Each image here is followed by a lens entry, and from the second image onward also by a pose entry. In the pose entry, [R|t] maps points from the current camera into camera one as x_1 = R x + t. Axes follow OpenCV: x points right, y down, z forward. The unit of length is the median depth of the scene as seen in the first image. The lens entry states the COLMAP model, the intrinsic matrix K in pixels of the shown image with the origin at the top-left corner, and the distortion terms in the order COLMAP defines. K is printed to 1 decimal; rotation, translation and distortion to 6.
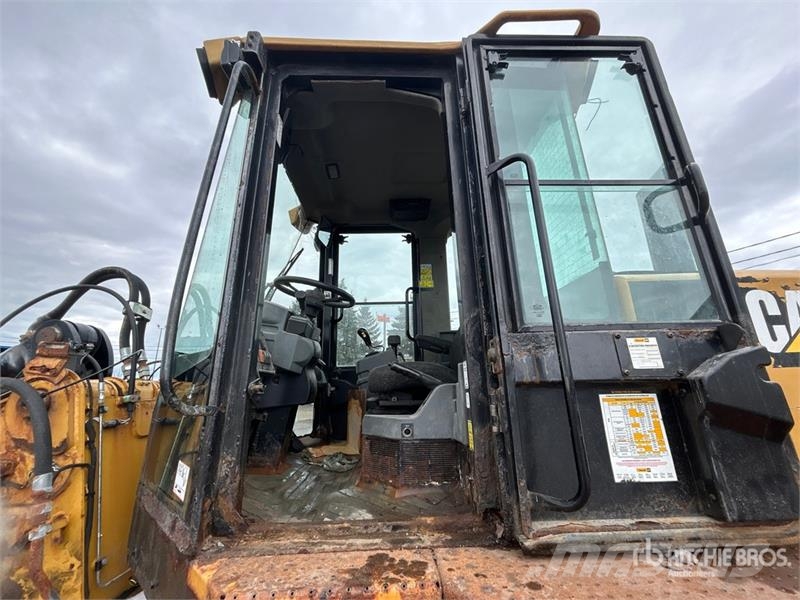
lens RADIAL K [[319.5, 0, 400.0], [0, 319.5, 300.0], [0, 0, 1]] dist [0.003793, 0.000830]
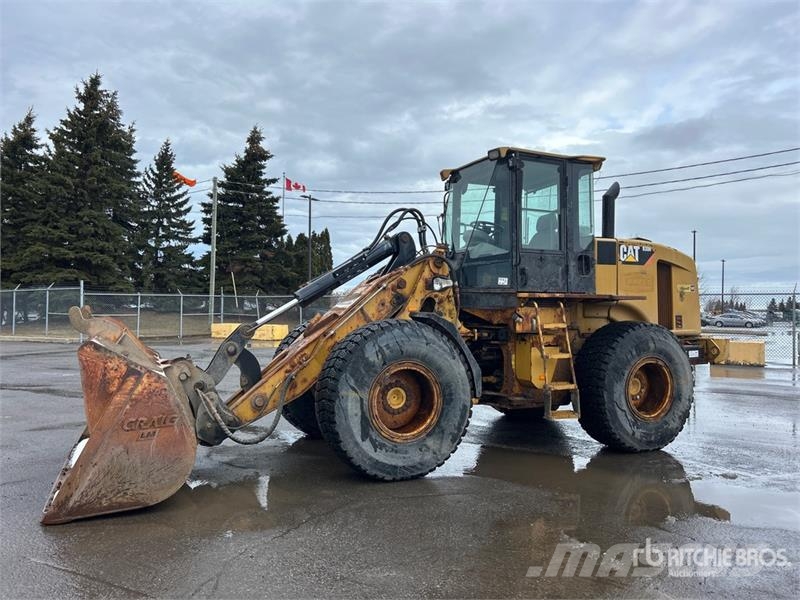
lens RADIAL K [[599.2, 0, 400.0], [0, 599.2, 300.0], [0, 0, 1]] dist [0.079615, -0.088817]
pose [[0.918626, 0.039671, 0.393131, -4.222528], [-0.135139, 0.966491, 0.218250, -0.620444], [-0.371300, -0.253617, 0.893205, -4.705254]]
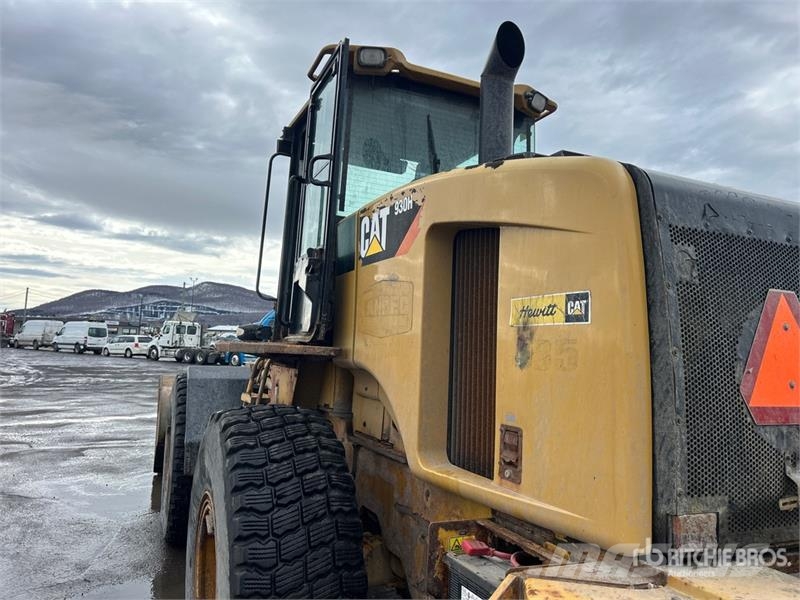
lens RADIAL K [[599.2, 0, 400.0], [0, 599.2, 300.0], [0, 0, 1]] dist [0.079615, -0.088817]
pose [[0.370656, -0.036187, -0.928065, 3.822032], [0.195331, 0.979929, 0.039804, 0.276121], [0.907998, -0.196033, 0.370285, 0.012446]]
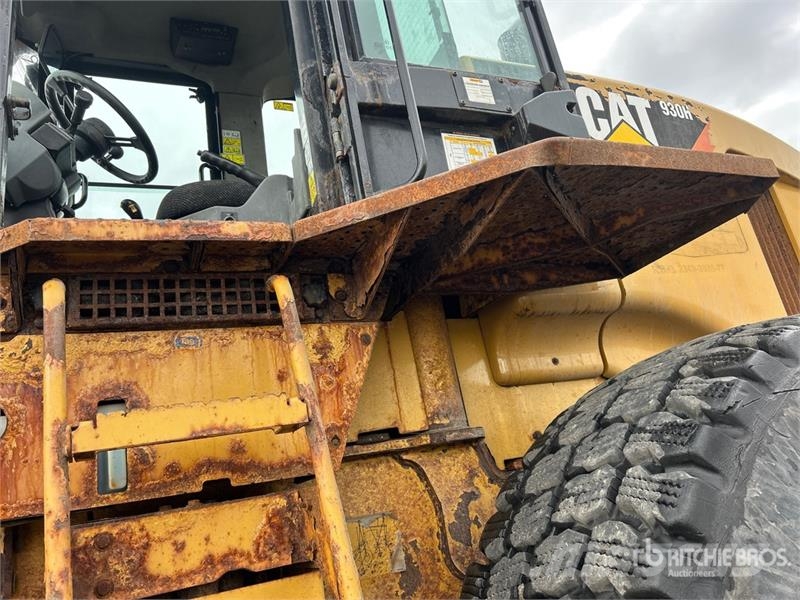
lens RADIAL K [[599.2, 0, 400.0], [0, 599.2, 300.0], [0, 0, 1]] dist [0.079615, -0.088817]
pose [[0.925996, -0.011848, 0.377347, -0.150788], [0.047107, 0.995322, -0.084347, 0.766485], [-0.374582, 0.095881, 0.922223, -0.472445]]
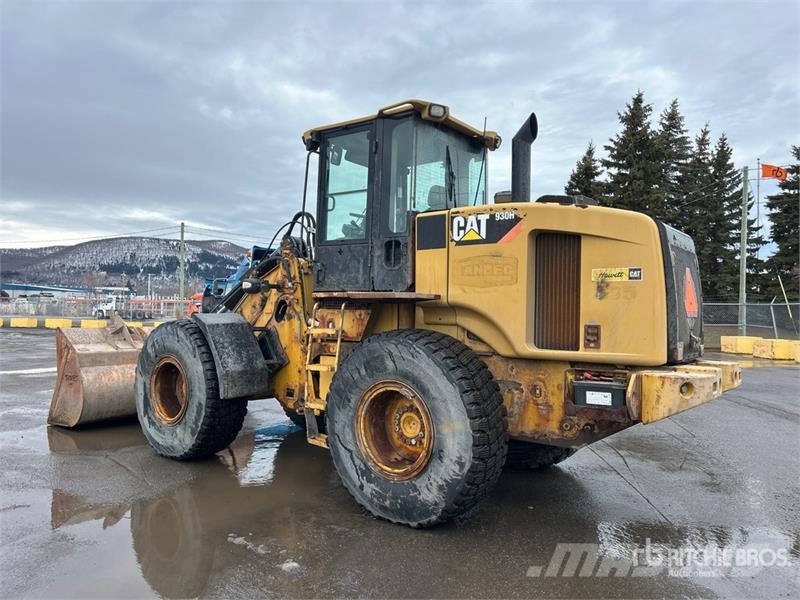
lens RADIAL K [[599.2, 0, 400.0], [0, 599.2, 300.0], [0, 0, 1]] dist [0.079615, -0.088817]
pose [[0.770973, 0.027116, -0.636290, 3.858586], [0.132499, 0.970403, 0.201899, -0.420512], [0.622932, -0.239966, 0.744562, -3.073534]]
